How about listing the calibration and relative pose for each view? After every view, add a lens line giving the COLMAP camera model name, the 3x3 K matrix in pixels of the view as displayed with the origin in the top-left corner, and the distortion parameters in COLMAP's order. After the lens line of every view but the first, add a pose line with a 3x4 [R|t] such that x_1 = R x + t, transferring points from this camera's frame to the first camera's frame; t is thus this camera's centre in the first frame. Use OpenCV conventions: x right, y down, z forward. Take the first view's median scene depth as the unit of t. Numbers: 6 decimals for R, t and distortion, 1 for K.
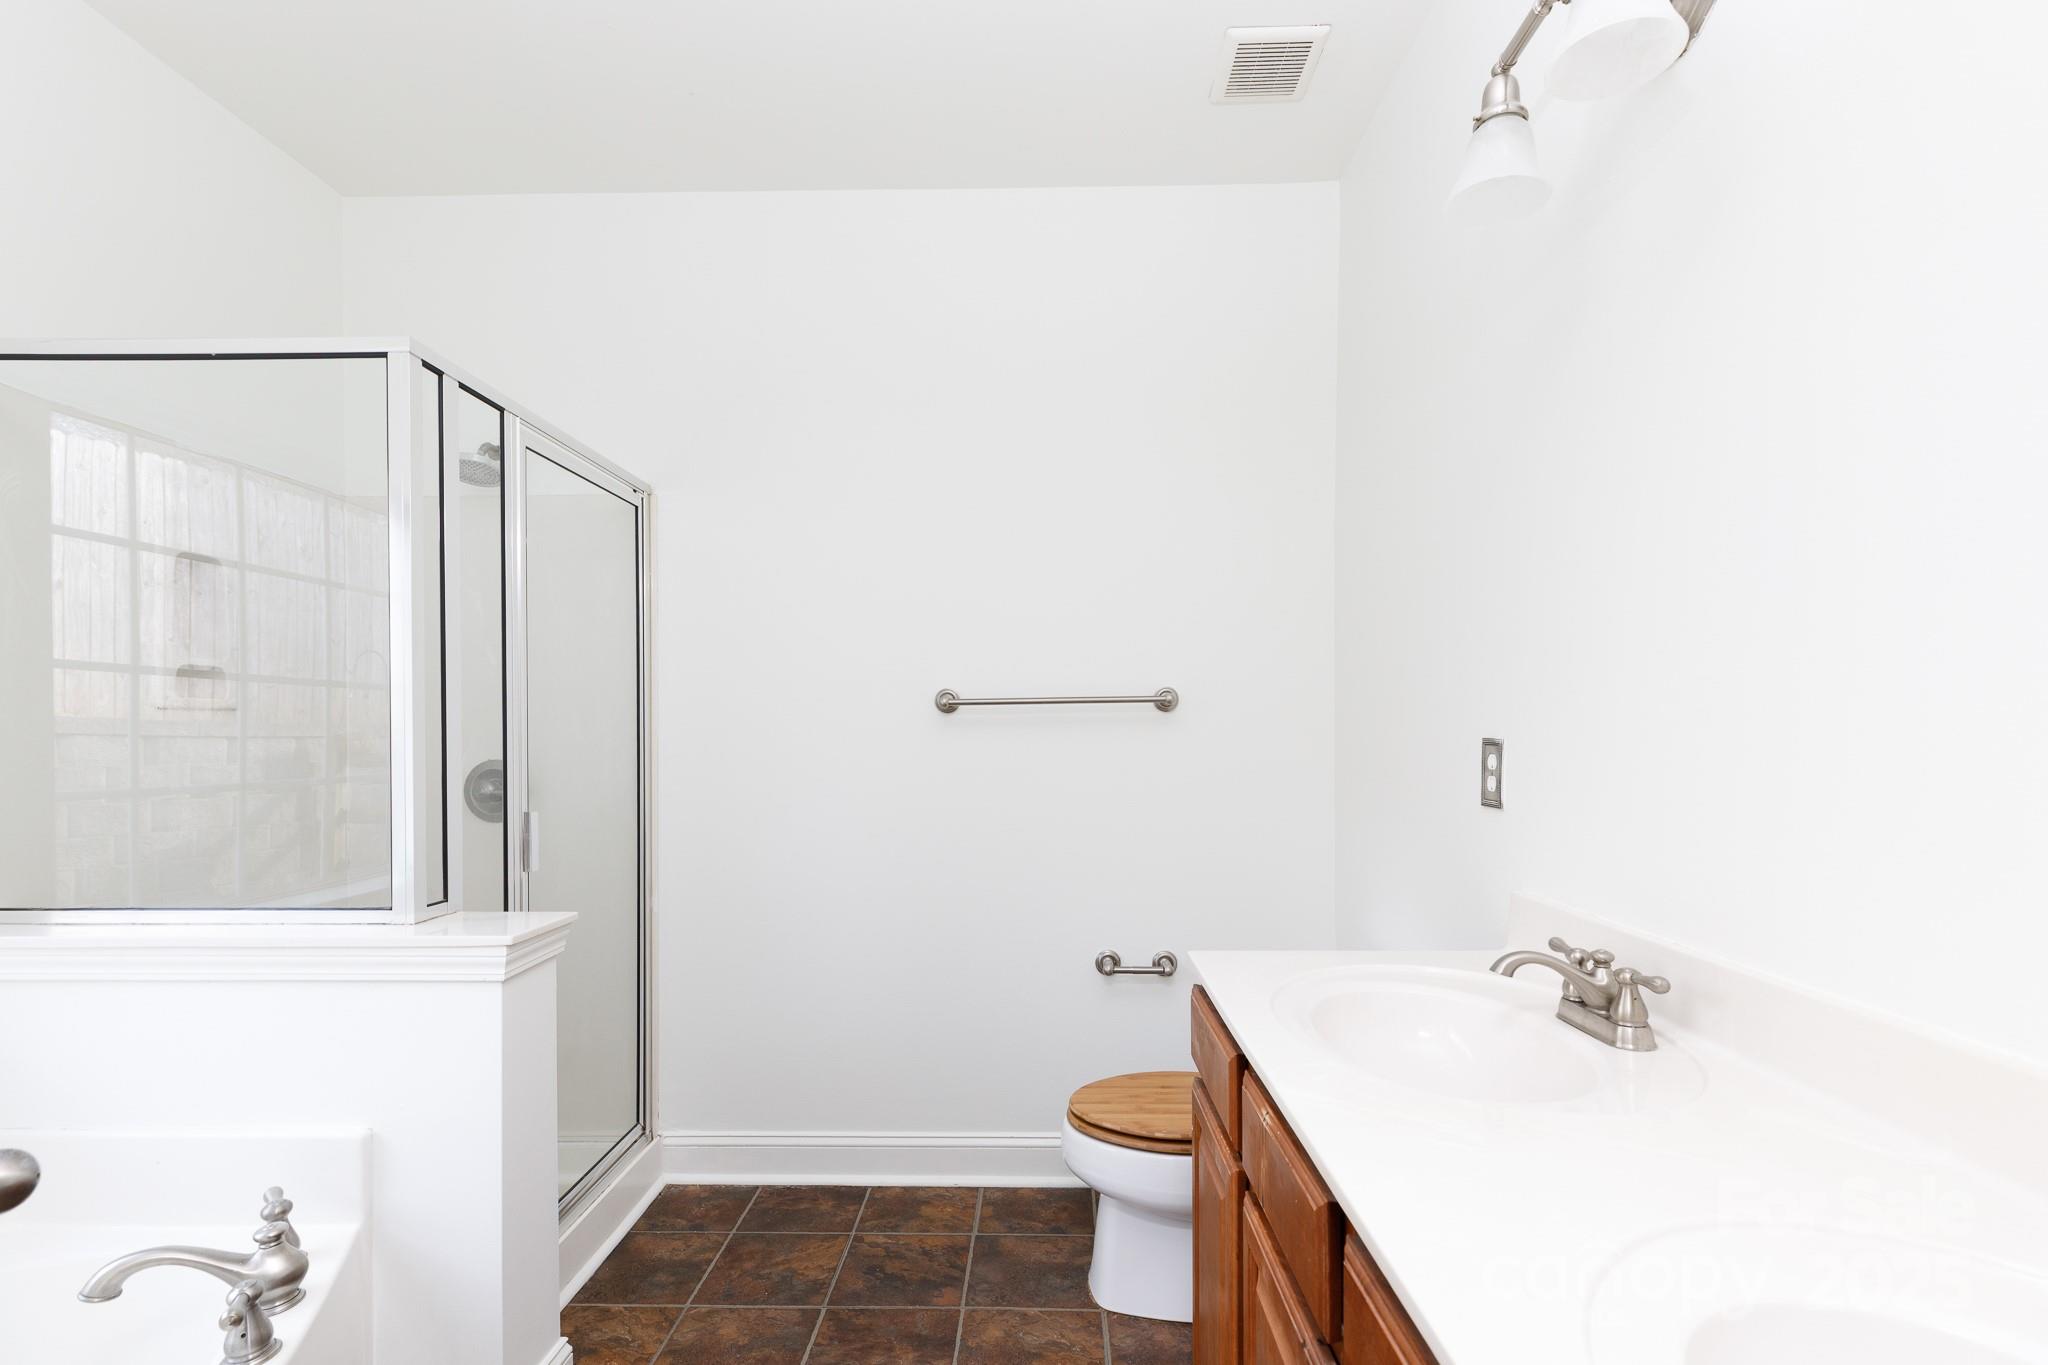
lens RADIAL K [[934.2, 0, 1024.9], [0, 934.2, 744.2], [0, 0, 1]] dist [0.000114, -0.000052]
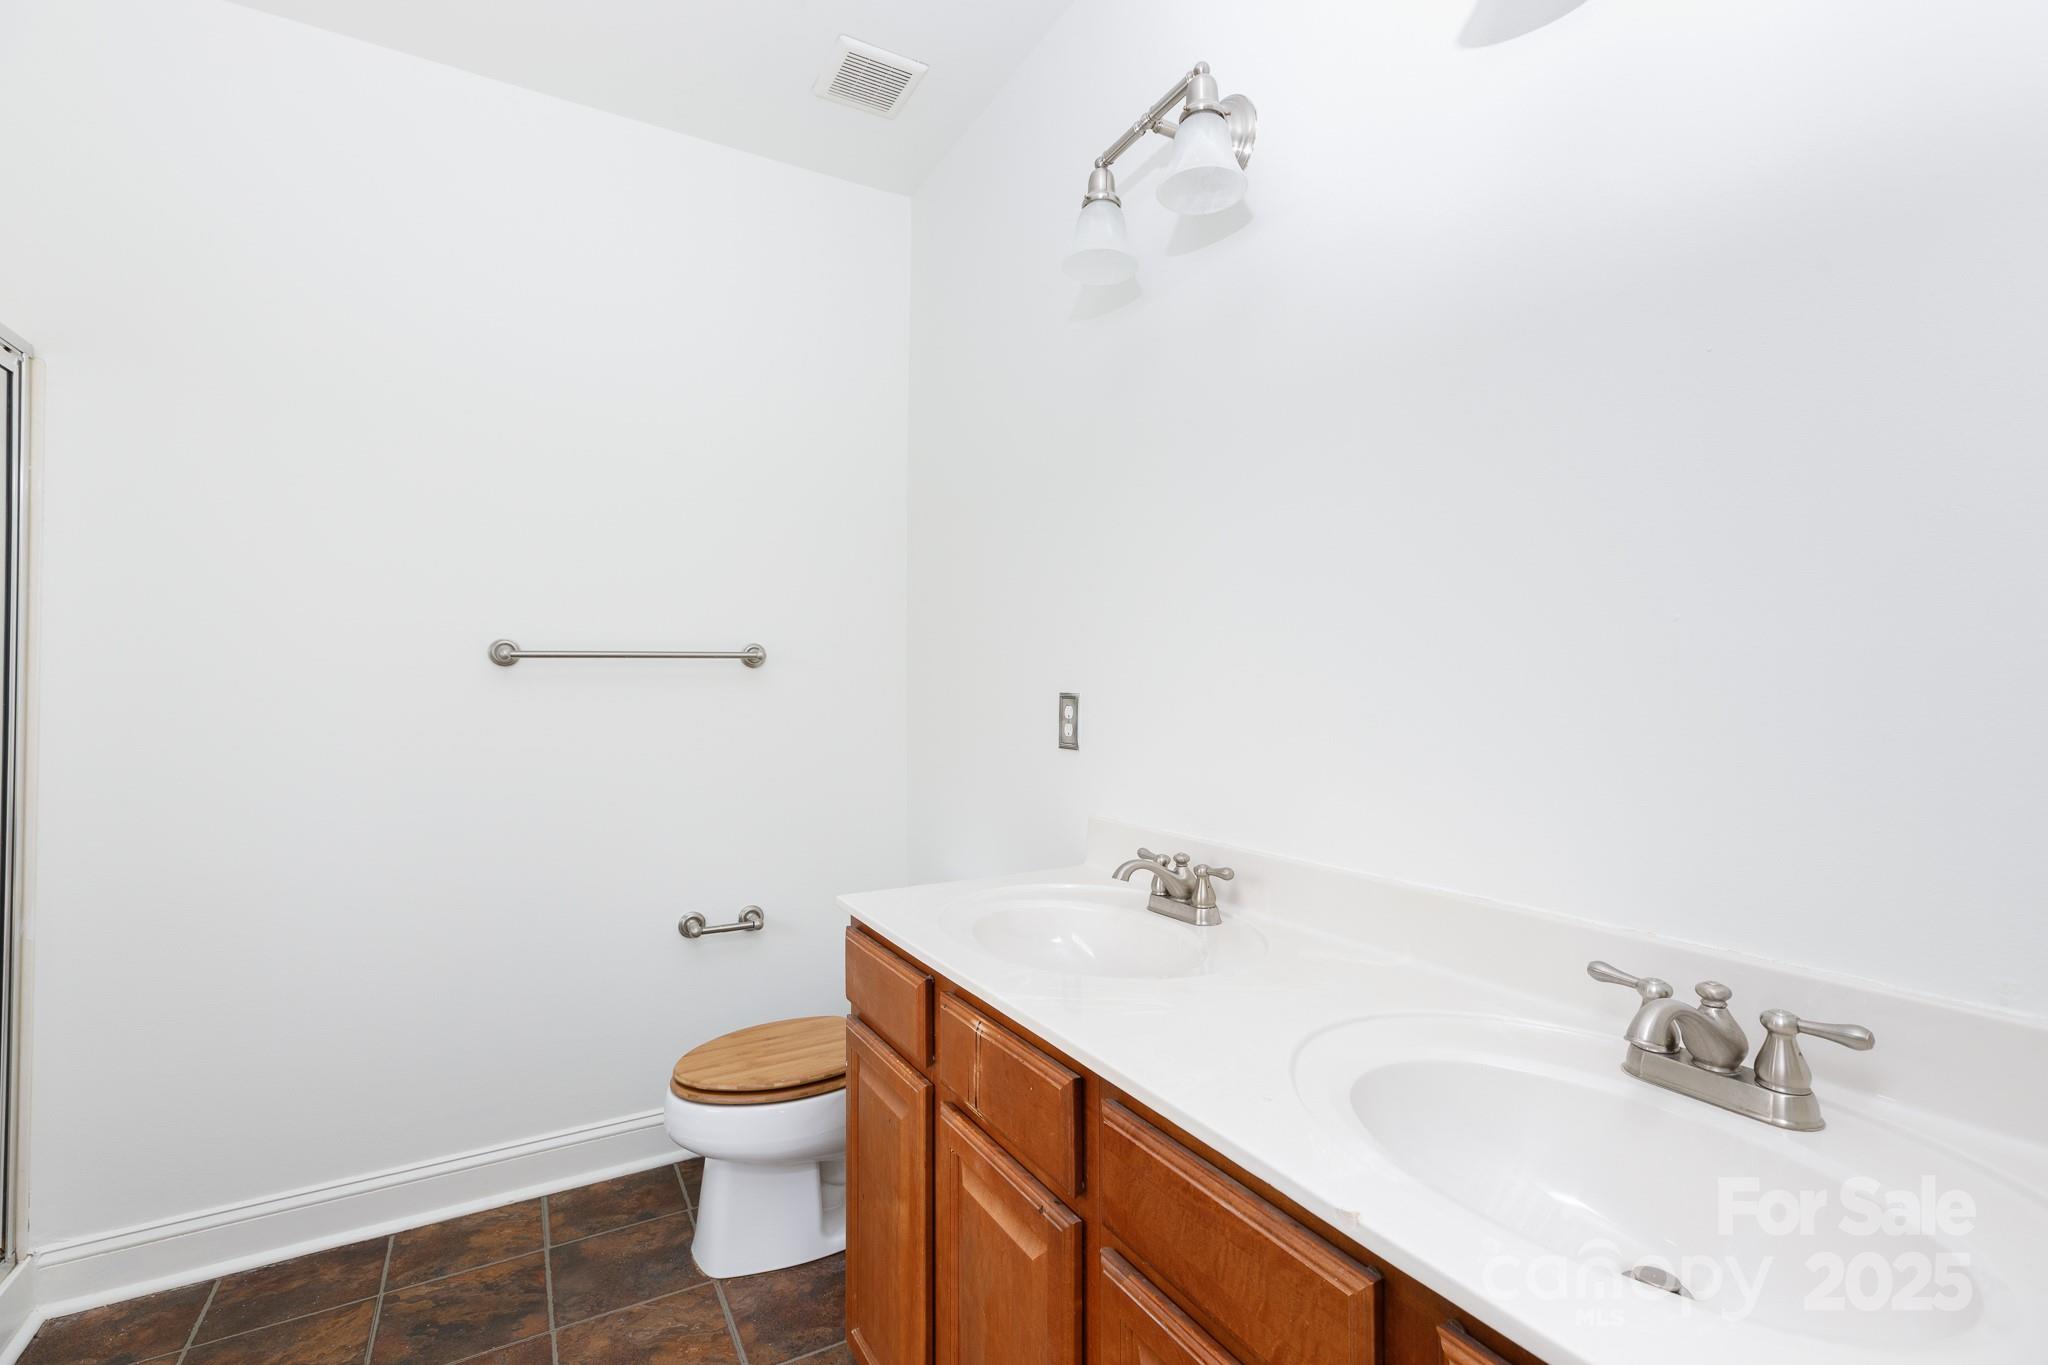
lens RADIAL K [[904.7, 0, 1024.0], [0, 904.7, 682.5], [0, 0, 1]] dist [0.000675, -0.000029]
pose [[0.855106, 0.003122, 0.518444, -0.126844], [0.007158, 0.999815, -0.017827, 0.000705], [-0.518404, 0.018955, 0.854926, 0.012212]]
